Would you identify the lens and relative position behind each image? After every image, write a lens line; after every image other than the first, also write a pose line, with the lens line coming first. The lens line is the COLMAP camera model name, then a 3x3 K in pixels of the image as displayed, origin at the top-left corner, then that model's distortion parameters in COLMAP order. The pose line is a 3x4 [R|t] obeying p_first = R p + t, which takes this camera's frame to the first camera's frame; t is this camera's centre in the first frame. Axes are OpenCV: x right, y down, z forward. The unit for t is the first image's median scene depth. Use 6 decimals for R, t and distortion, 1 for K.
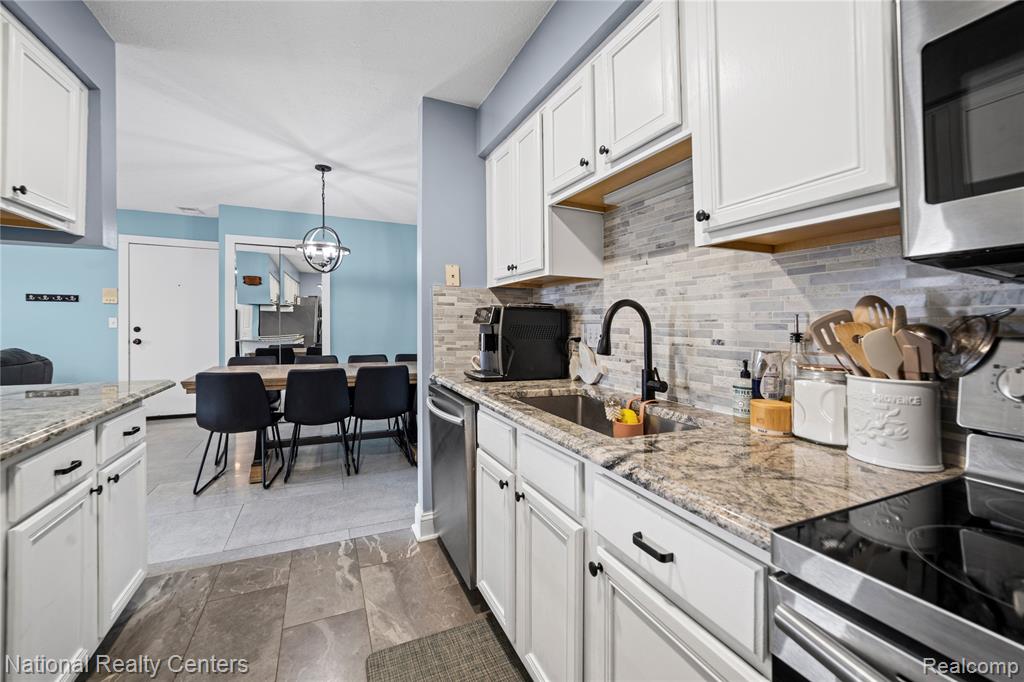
lens RADIAL K [[408.7, 0, 508.0], [0, 408.7, 330.3], [0, 0, 1]] dist [0.000046, 0.000063]
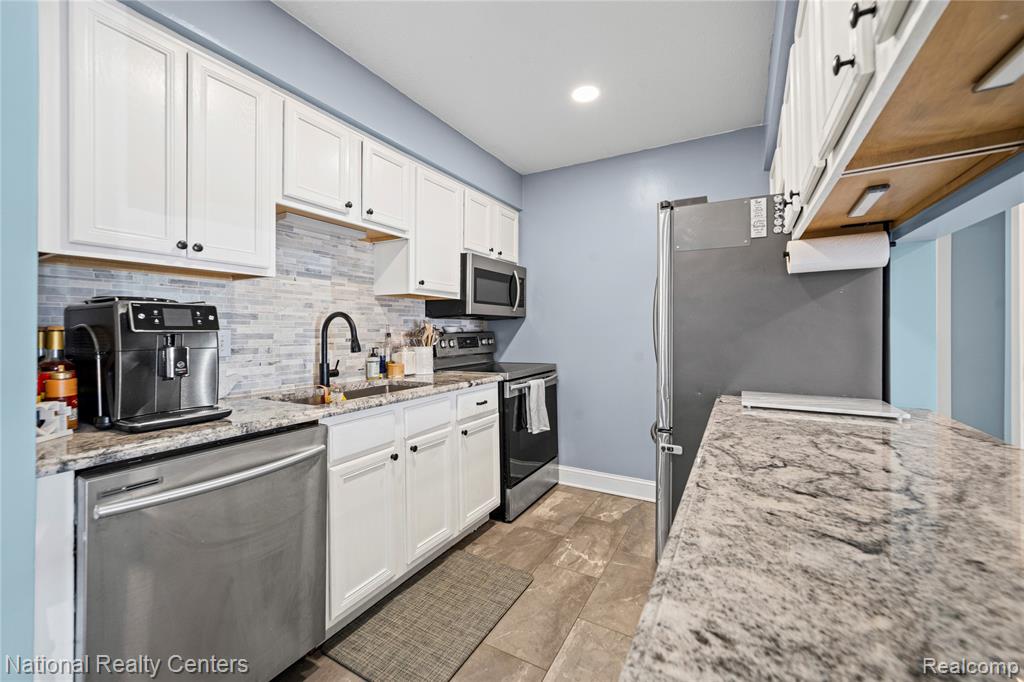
lens RADIAL K [[408.7, 0, 508.0], [0, 408.7, 330.3], [0, 0, 1]] dist [0.000046, 0.000063]
pose [[-0.569096, -0.005000, 0.822256, -1.028617], [0.012041, 0.999824, 0.014414, -0.022978], [-0.822183, 0.018104, -0.568935, 1.174139]]
